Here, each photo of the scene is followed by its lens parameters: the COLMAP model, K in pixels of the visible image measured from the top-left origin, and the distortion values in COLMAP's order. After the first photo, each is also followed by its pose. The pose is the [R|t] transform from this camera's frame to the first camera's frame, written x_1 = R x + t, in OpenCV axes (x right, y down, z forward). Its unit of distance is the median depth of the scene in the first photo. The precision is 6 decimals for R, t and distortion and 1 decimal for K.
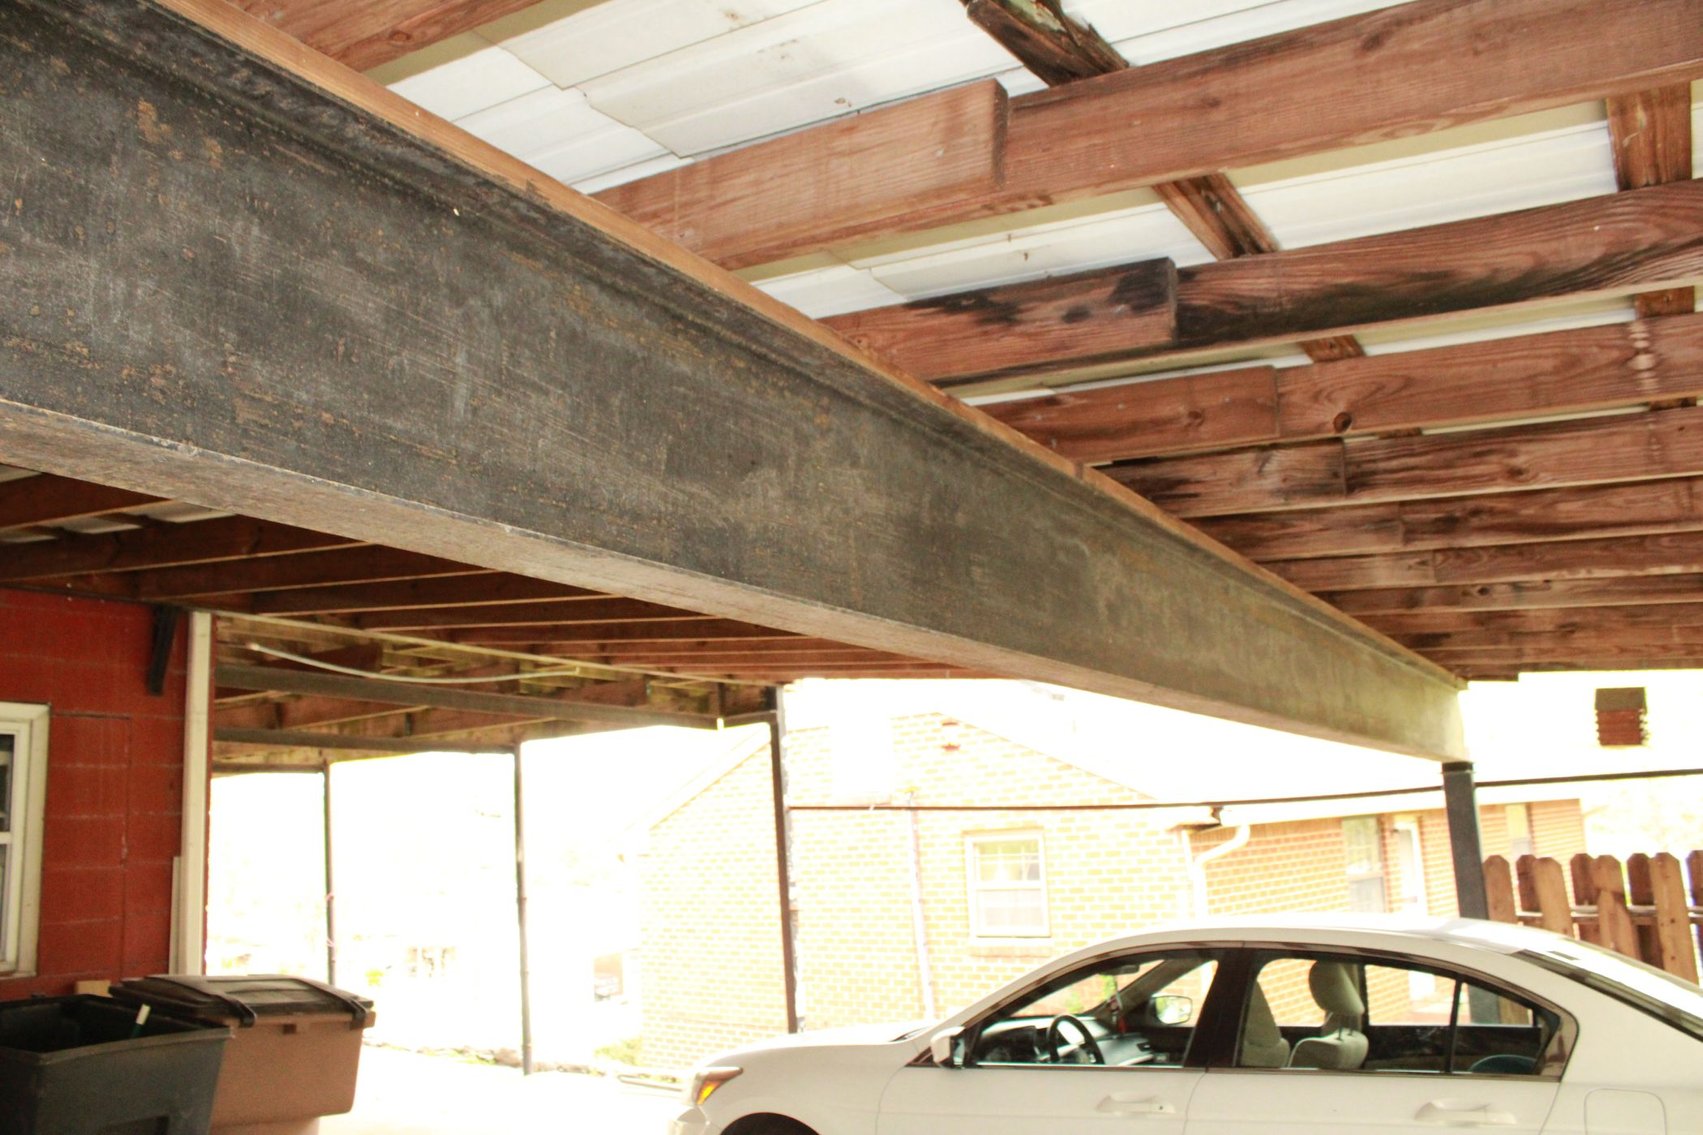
lens RADIAL K [[1410.7, 0, 844.8], [0, 1410.7, 578.5], [0, 0, 1]] dist [-0.158648, 0.137347]
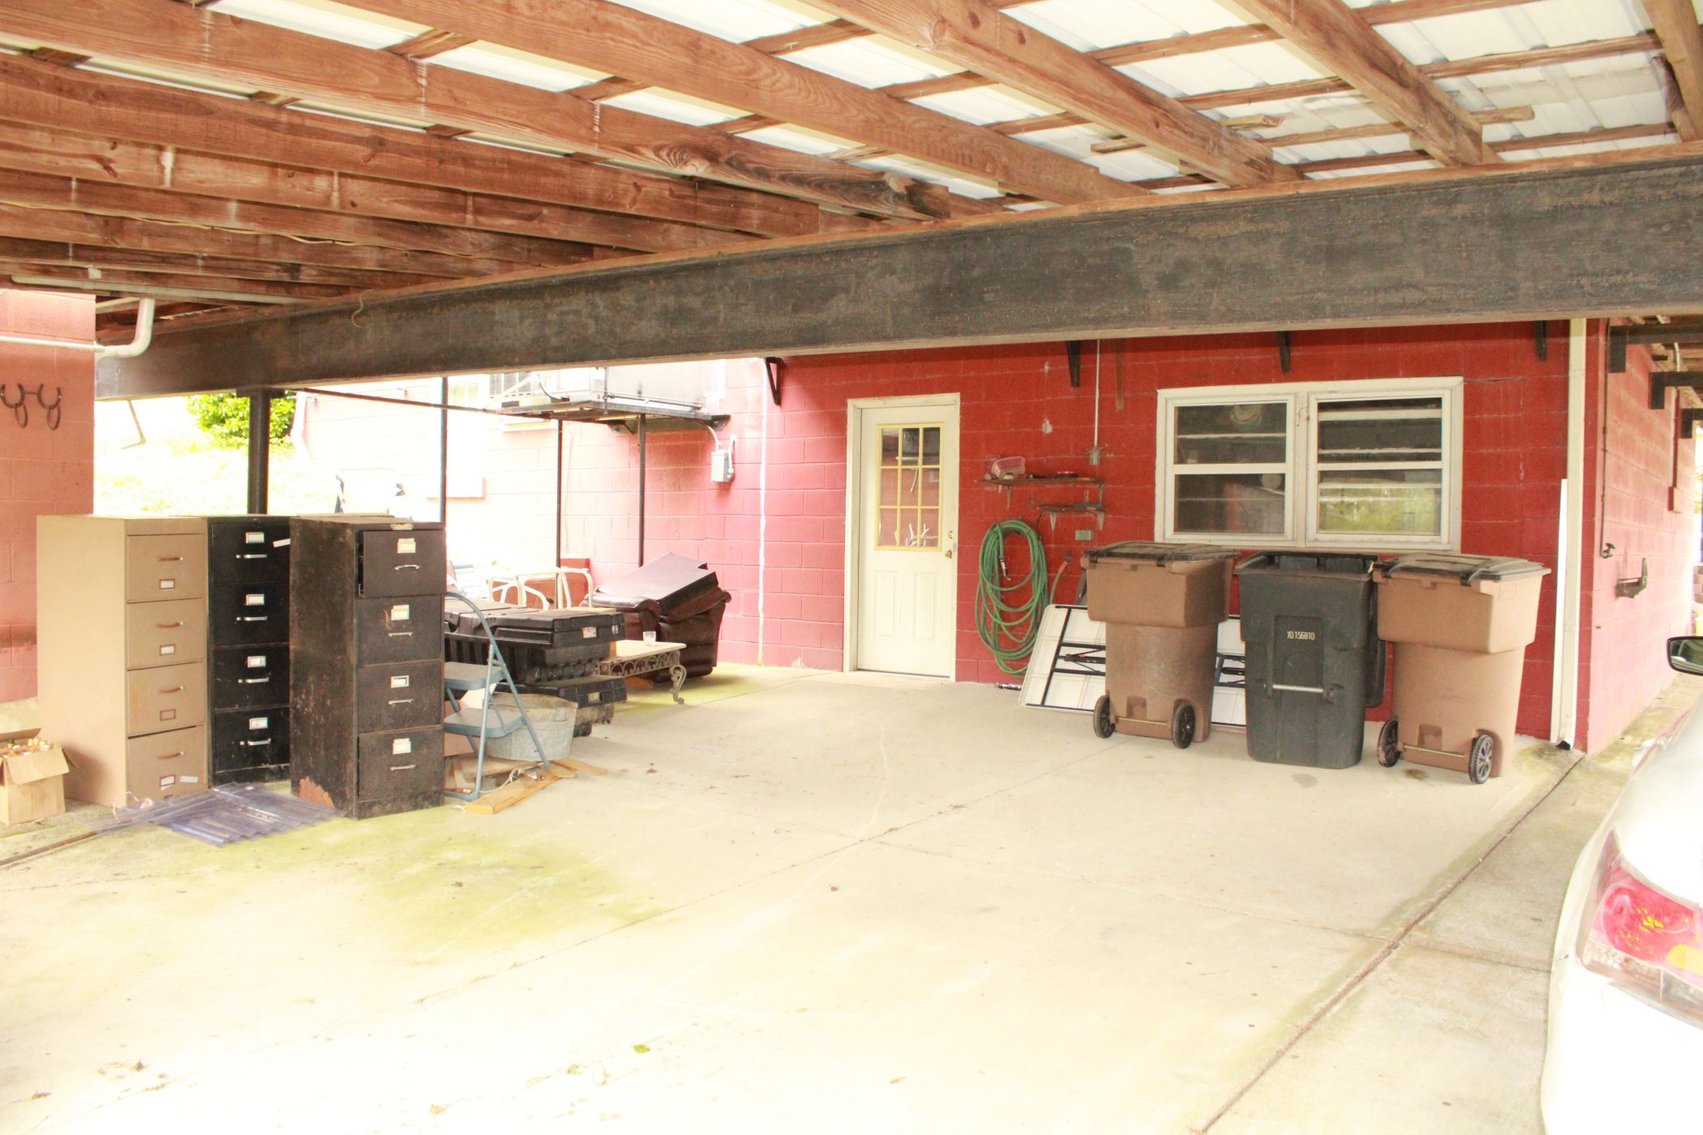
lens RADIAL K [[1410.7, 0, 853.4], [0, 1410.7, 571.5], [0, 0, 1]] dist [-0.158648, 0.137347]
pose [[-0.052655, 0.064300, -0.996541, 2.905862], [0.171739, 0.983640, 0.054393, 0.328143], [0.983734, -0.168281, -0.062836, 1.241026]]
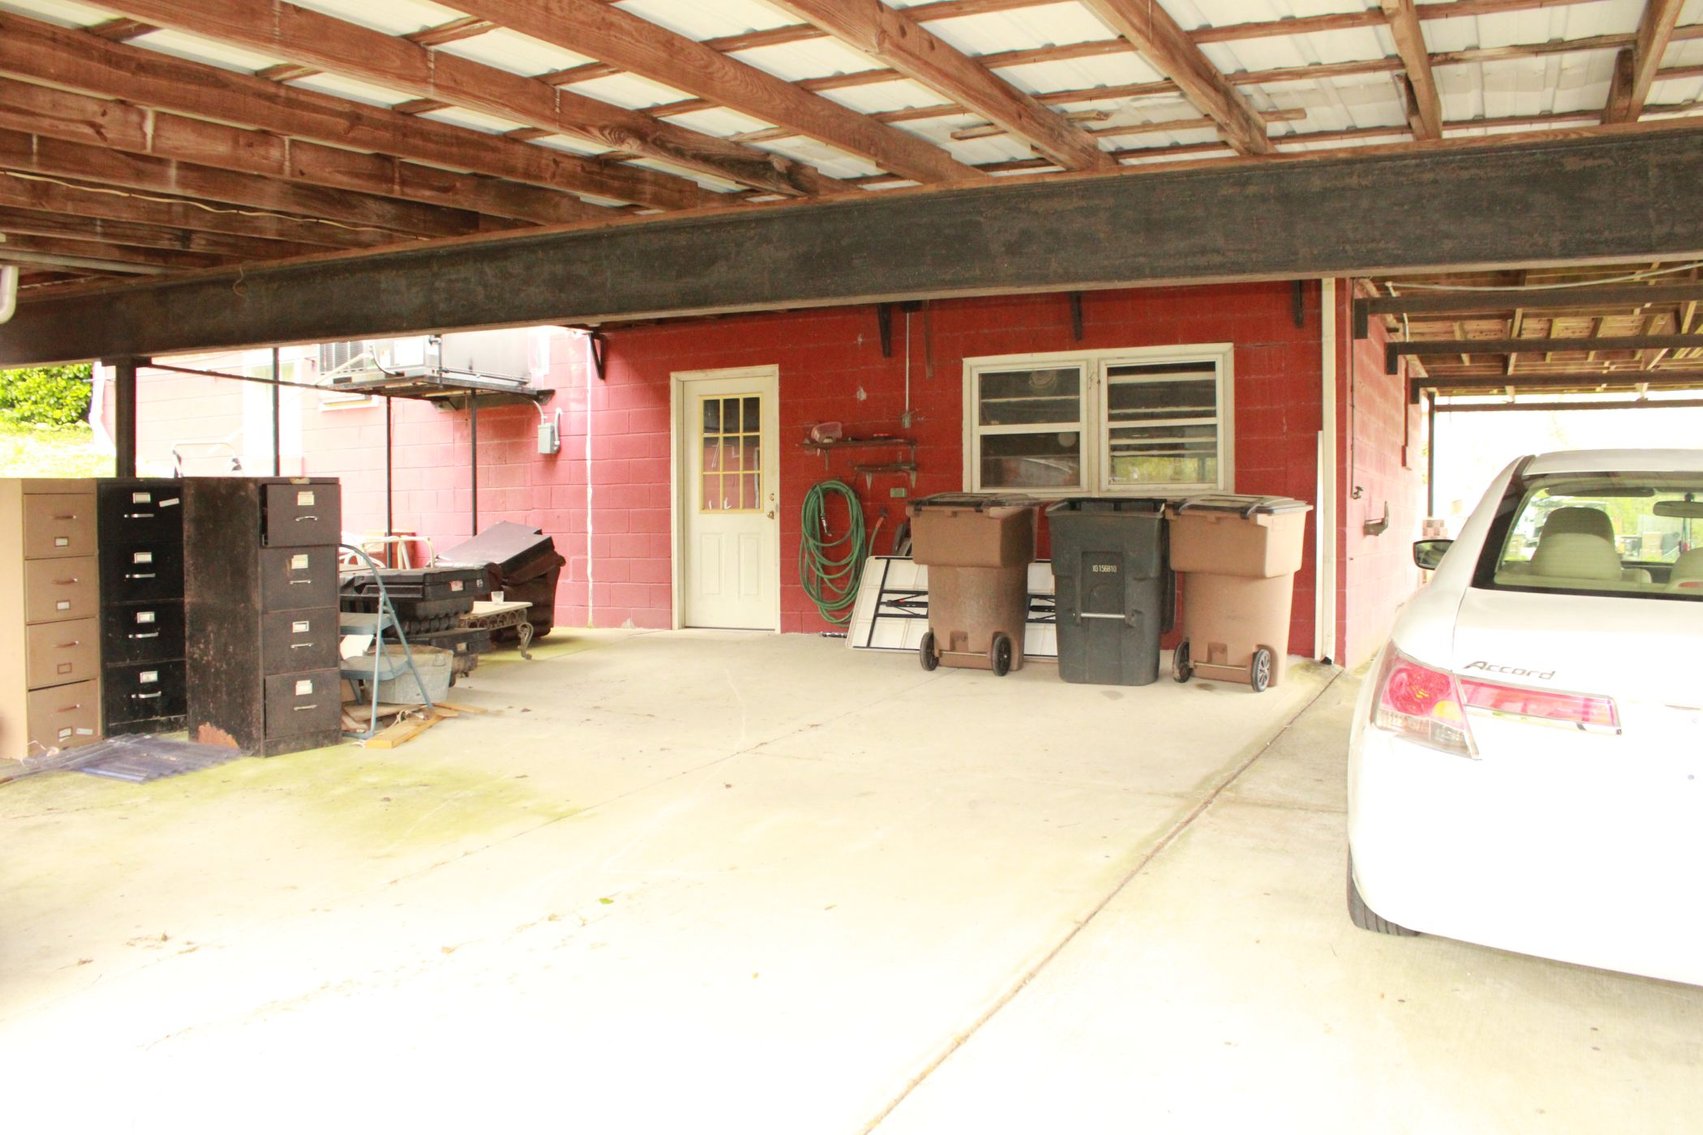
lens RADIAL K [[1410.7, 0, 857.2], [0, 1410.7, 573.6], [0, 0, 1]] dist [-0.158648, 0.137347]
pose [[0.117539, 0.070495, -0.990563, 3.329772], [0.186139, 0.978234, 0.091704, 0.393983], [0.975467, -0.195162, 0.101859, 0.958834]]
